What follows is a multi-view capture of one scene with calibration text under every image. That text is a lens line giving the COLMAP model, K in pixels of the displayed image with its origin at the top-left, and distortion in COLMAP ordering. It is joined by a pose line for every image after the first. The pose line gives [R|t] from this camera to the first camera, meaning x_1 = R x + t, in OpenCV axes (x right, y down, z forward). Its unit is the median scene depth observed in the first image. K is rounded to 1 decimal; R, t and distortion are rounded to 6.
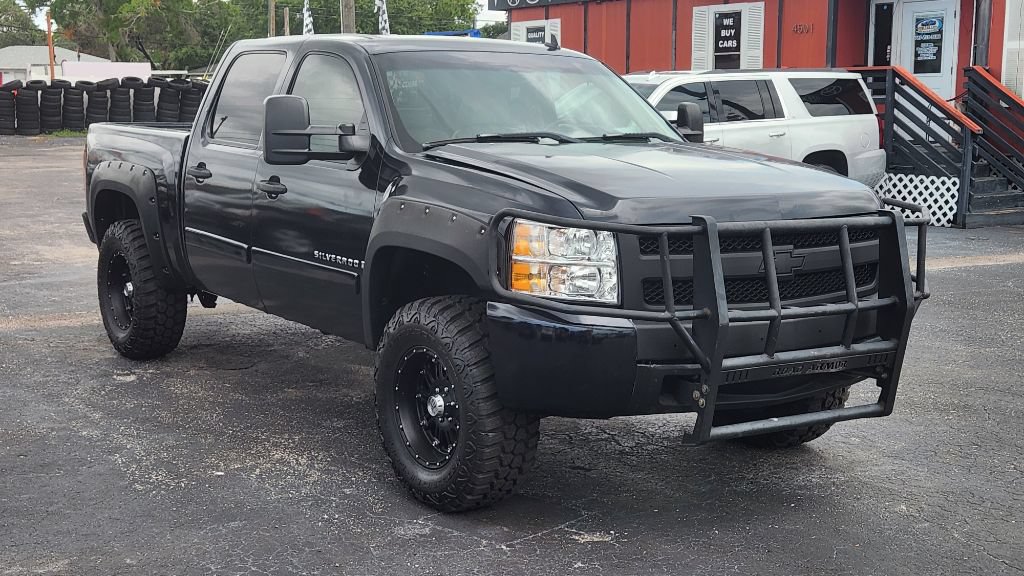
lens RADIAL K [[1335.2, 0, 512.0], [0, 1335.2, 288.0], [0, 0, 1]] dist [0.029315, 0.002977]
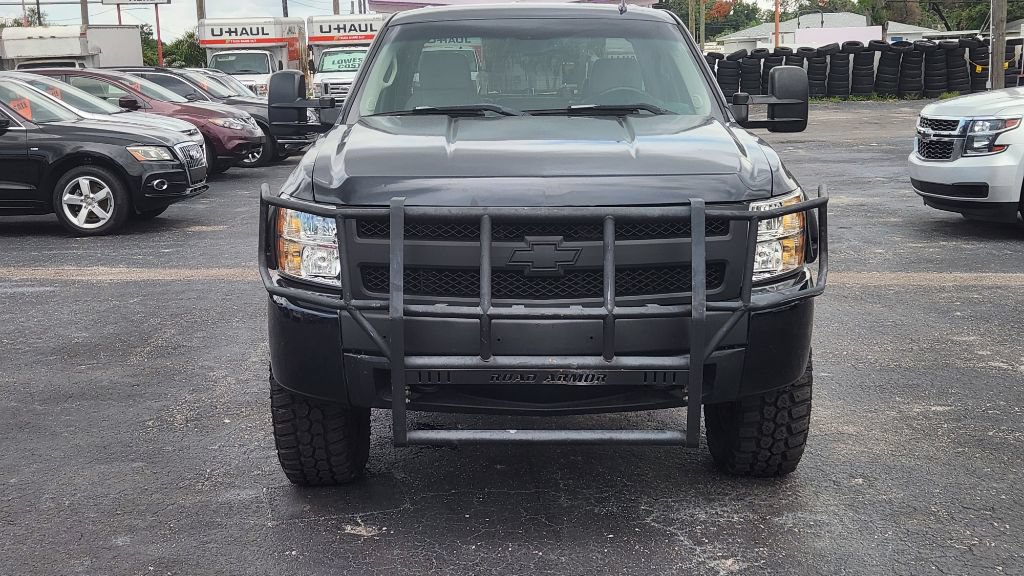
lens RADIAL K [[1350.1, 0, 512.0], [0, 1350.1, 288.0], [0, 0, 1]] dist [0.027730, 0.021965]
pose [[0.819566, 0.066880, -0.569068, 0.661864], [-0.052497, 0.997752, 0.041656, -0.031768], [0.570575, -0.004266, 0.821234, 0.254136]]
